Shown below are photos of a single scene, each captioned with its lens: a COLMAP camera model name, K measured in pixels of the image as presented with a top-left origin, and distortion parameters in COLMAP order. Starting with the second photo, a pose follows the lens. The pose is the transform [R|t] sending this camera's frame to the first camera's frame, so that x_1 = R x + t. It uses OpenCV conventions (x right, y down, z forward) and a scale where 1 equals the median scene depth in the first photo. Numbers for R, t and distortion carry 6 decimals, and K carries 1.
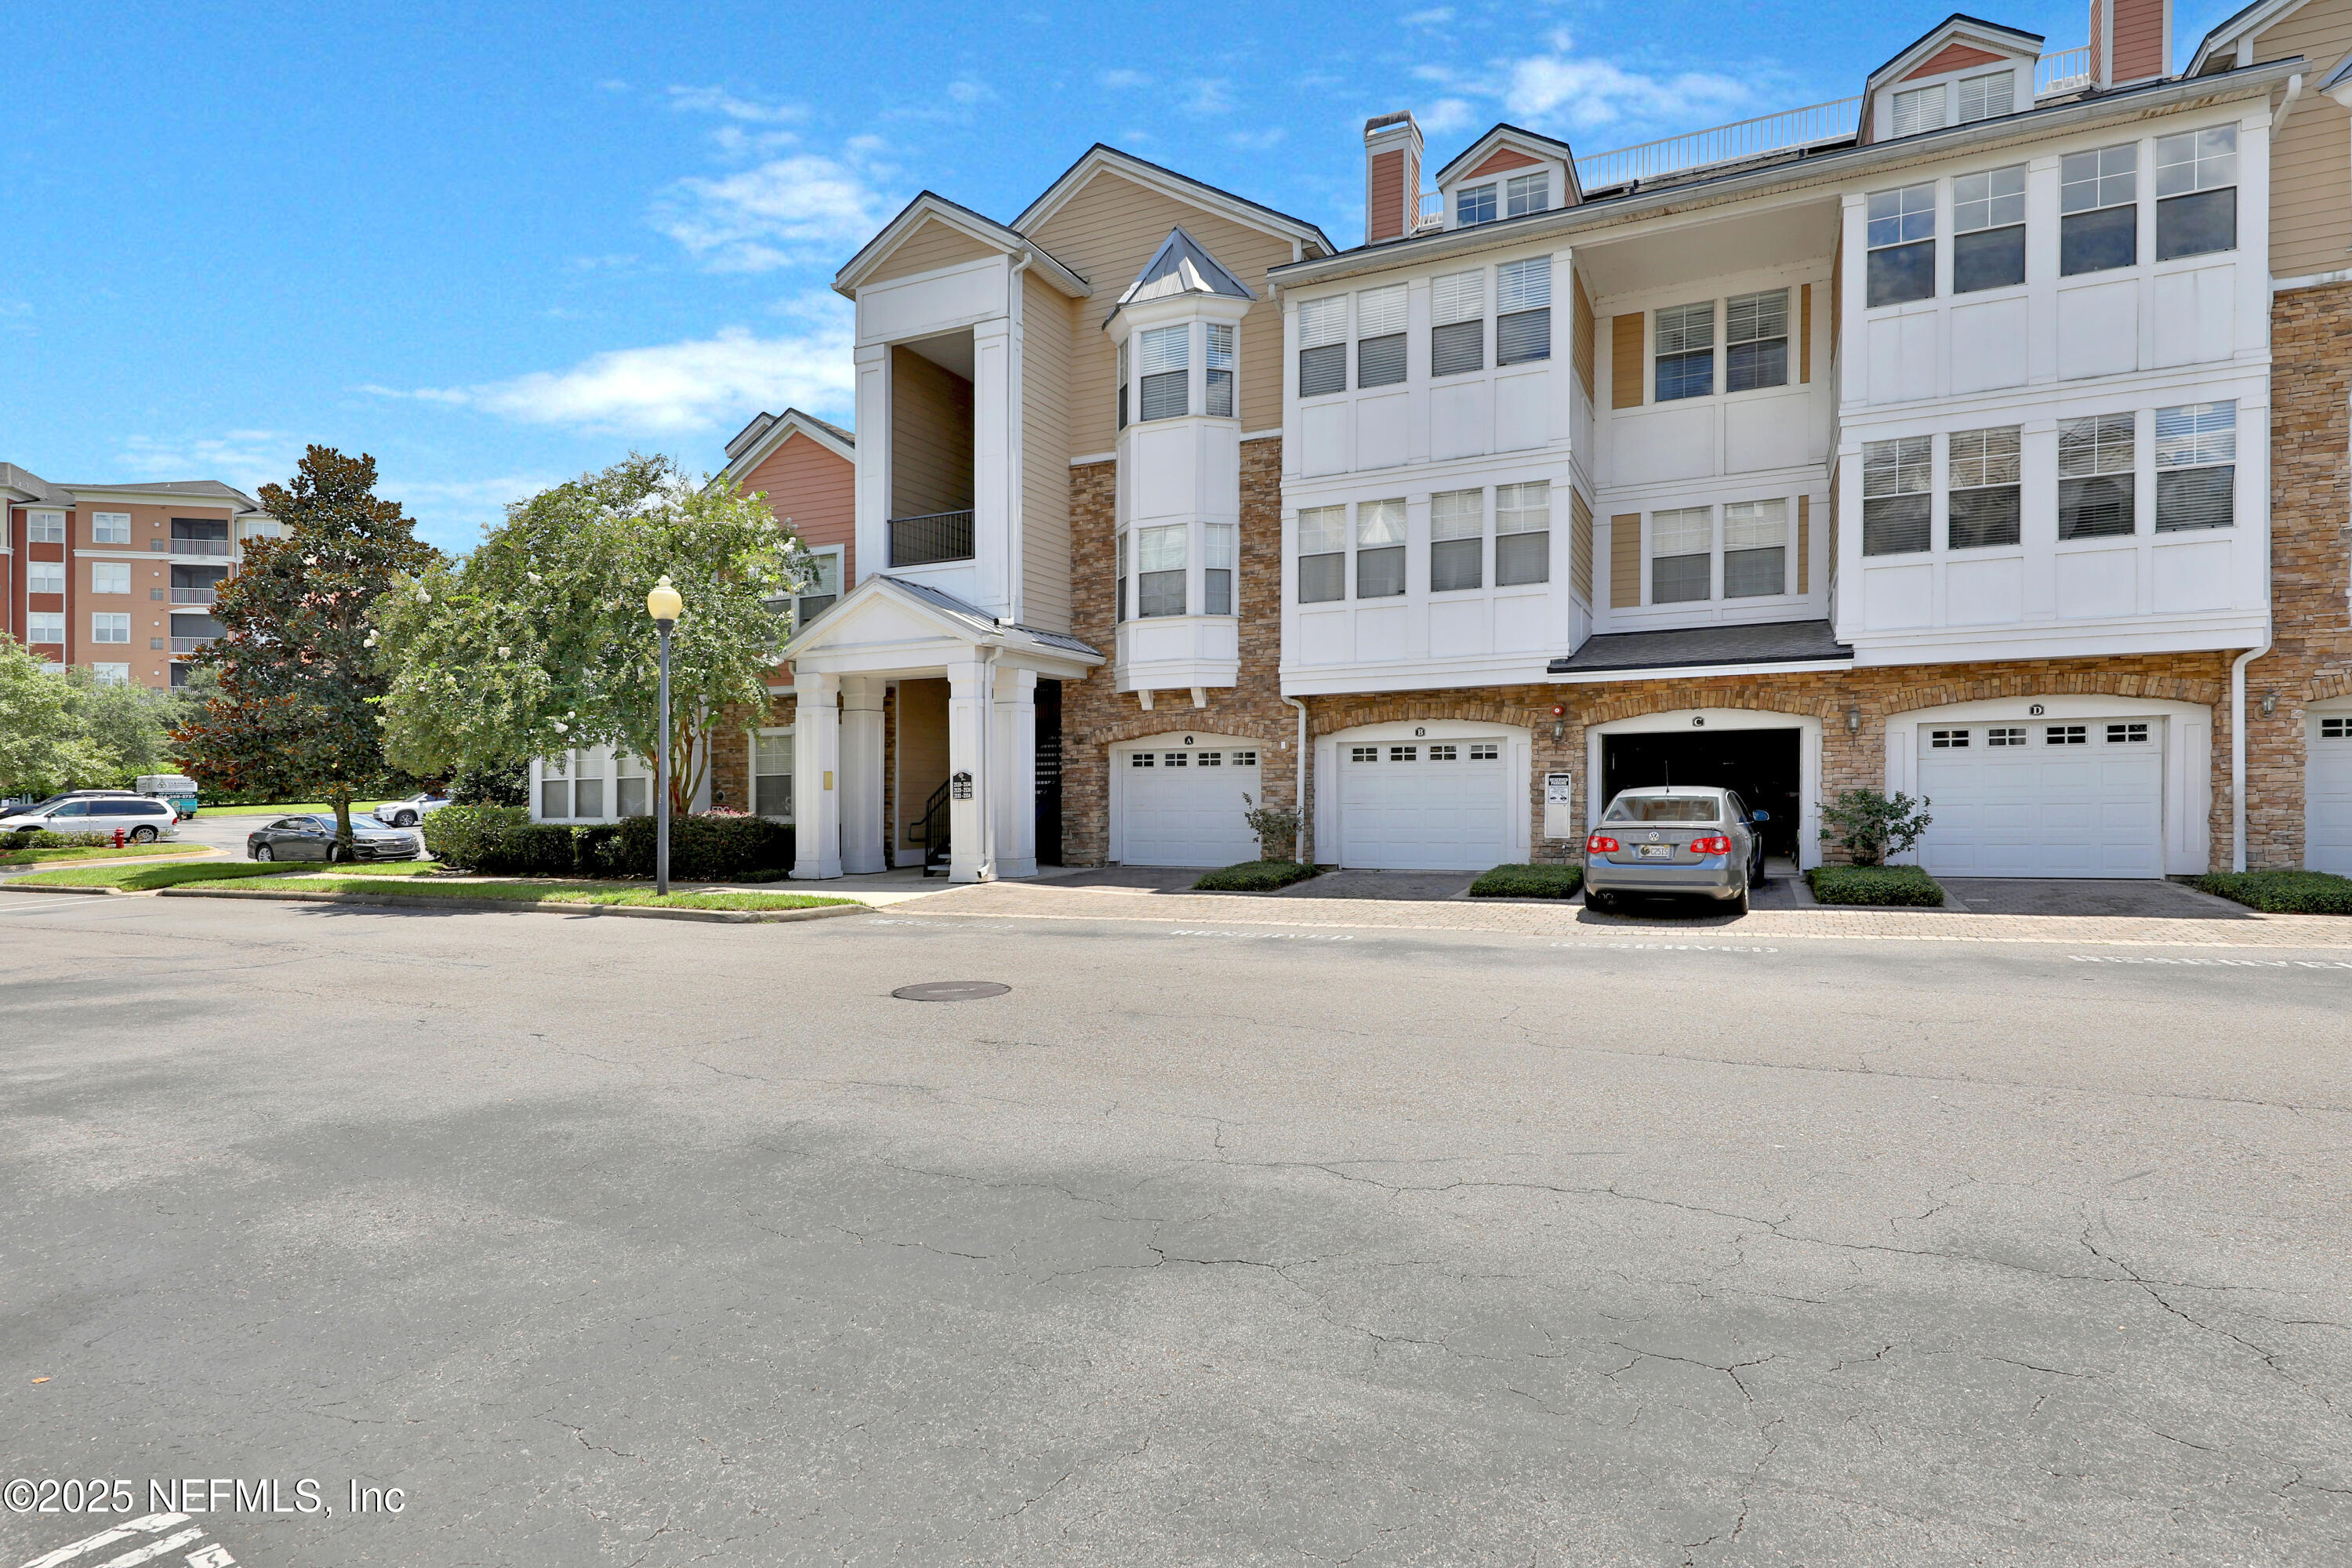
lens RADIAL K [[1035.1, 0, 1178.2], [0, 1035.1, 793.9], [0, 0, 1]] dist [-0.010078, 0.000091]
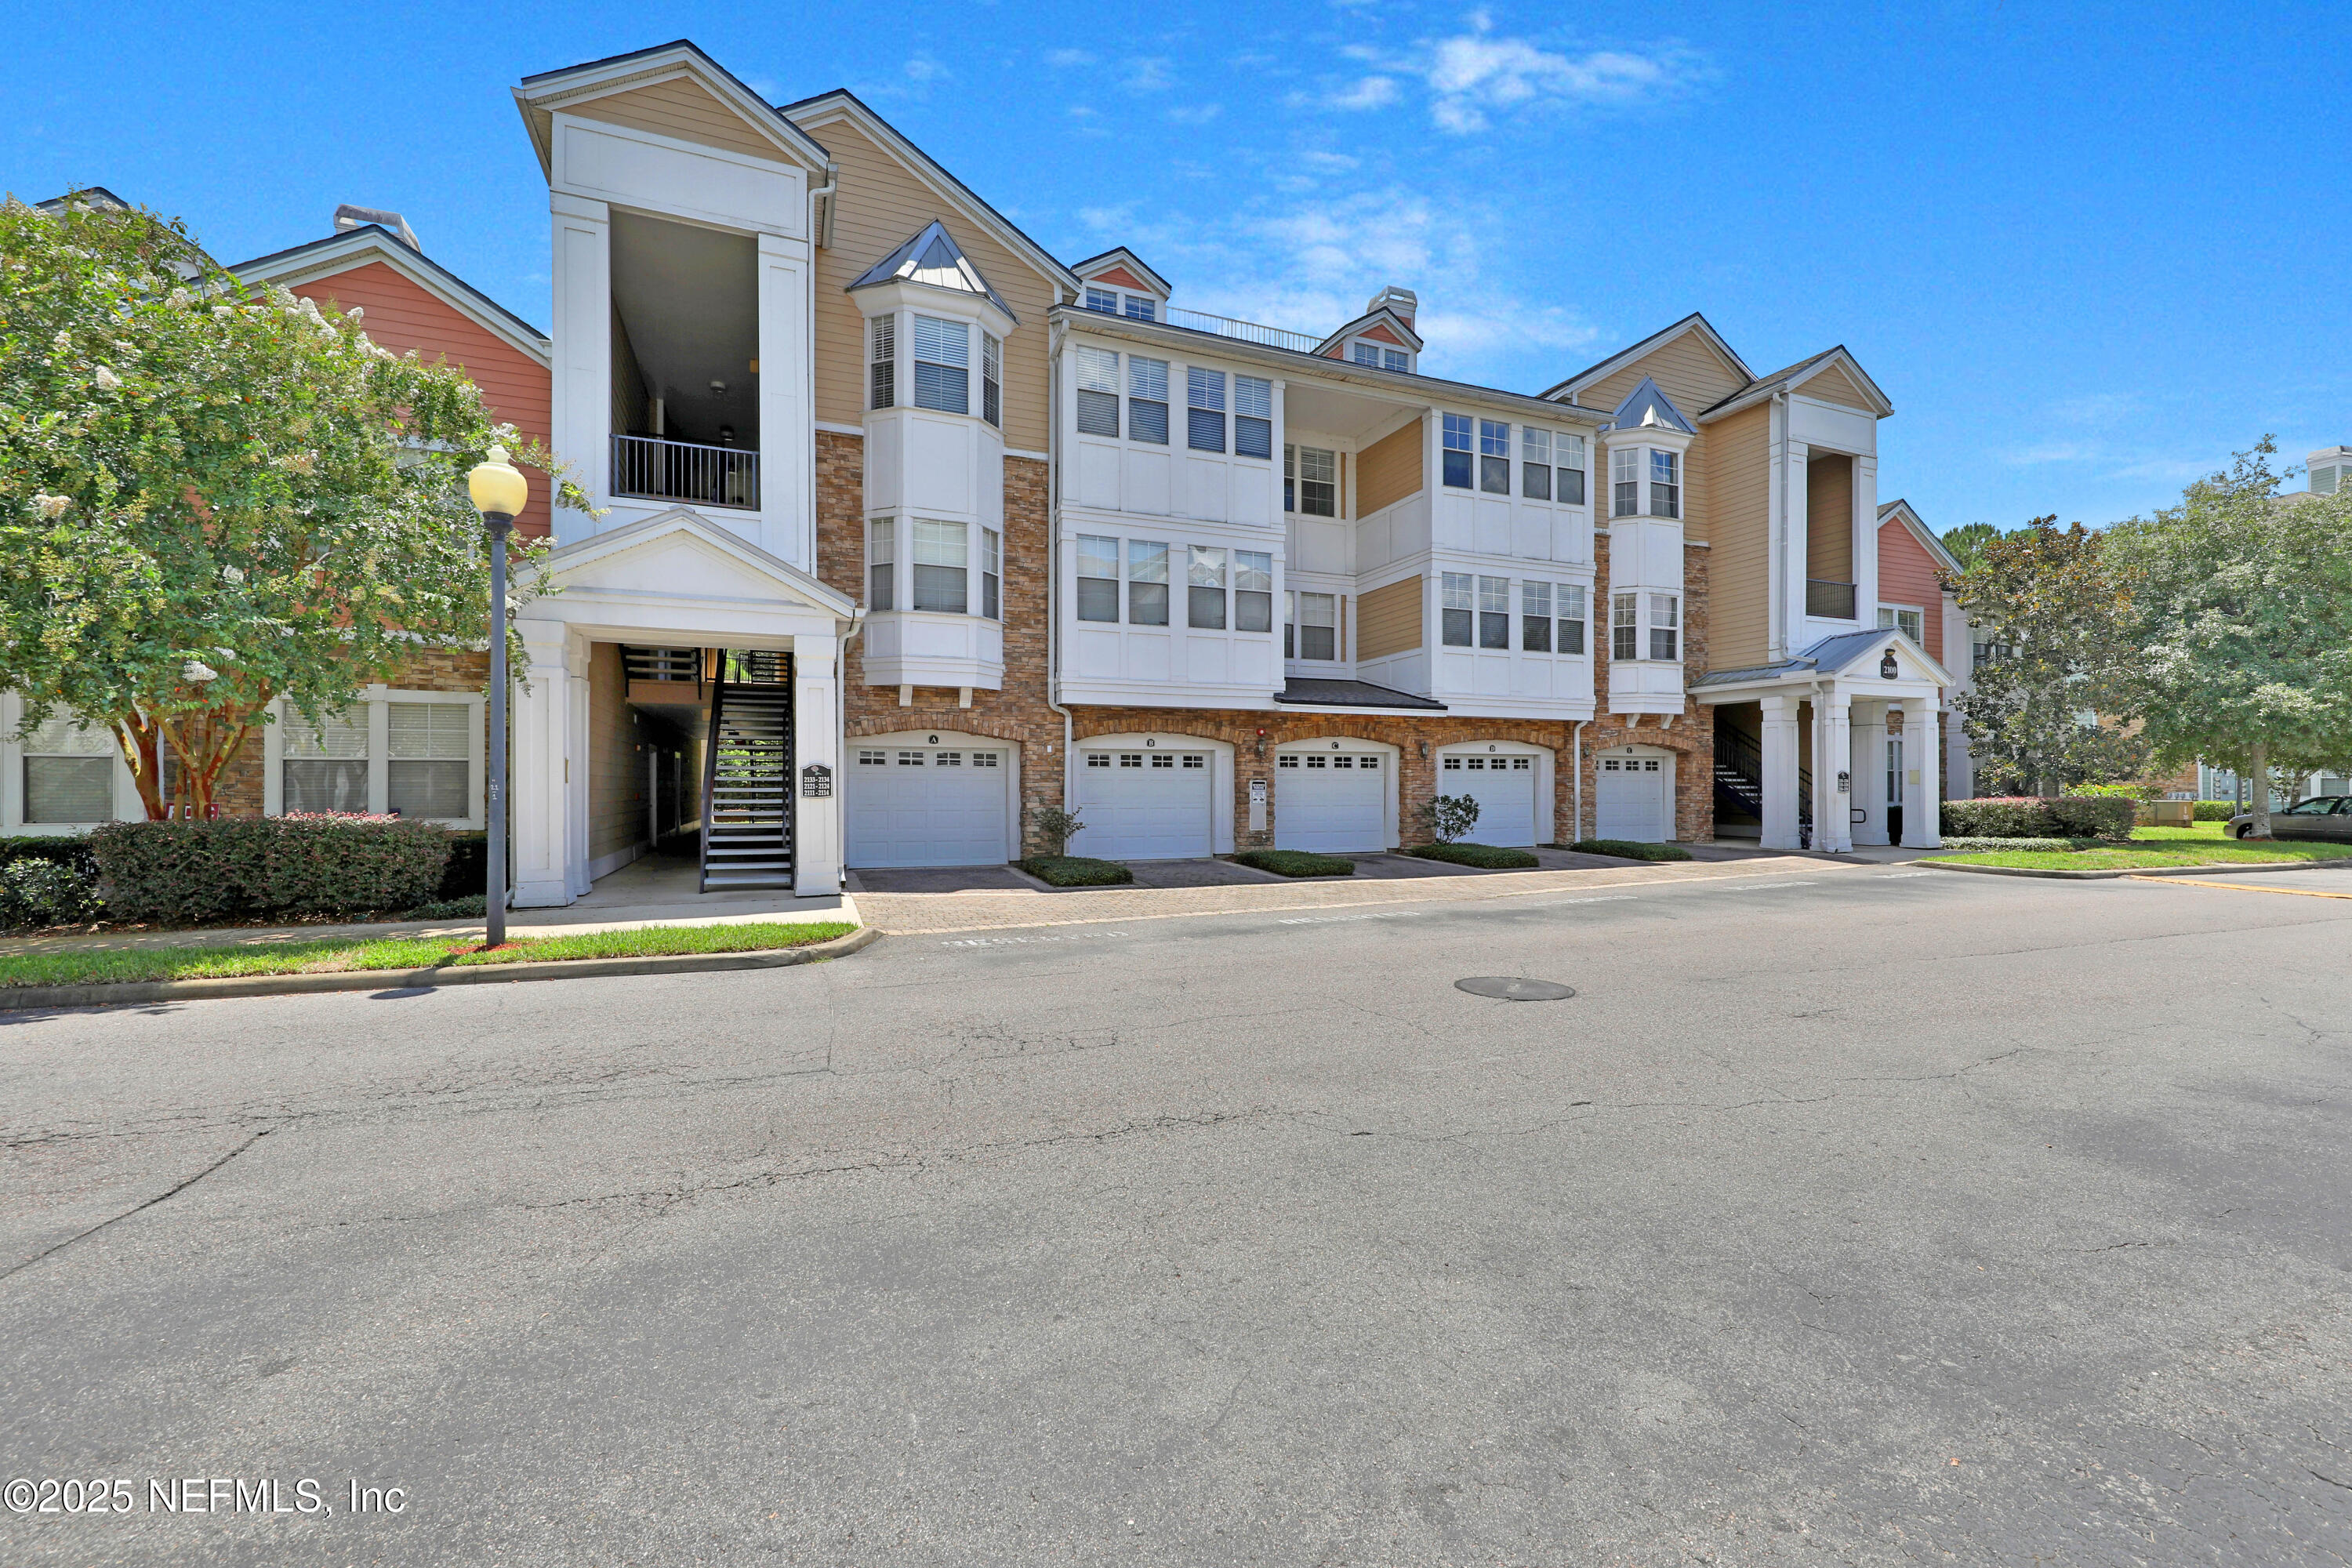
lens RADIAL K [[956.9, 0, 1177.3], [0, 956.9, 789.9], [0, 0, 1]] dist [0.001500, 0.000059]
pose [[0.711311, 0.013091, 0.702755, -0.499558], [-0.005466, 0.999899, -0.013093, 0.007700], [-0.702856, 0.005472, 0.711311, 0.200838]]
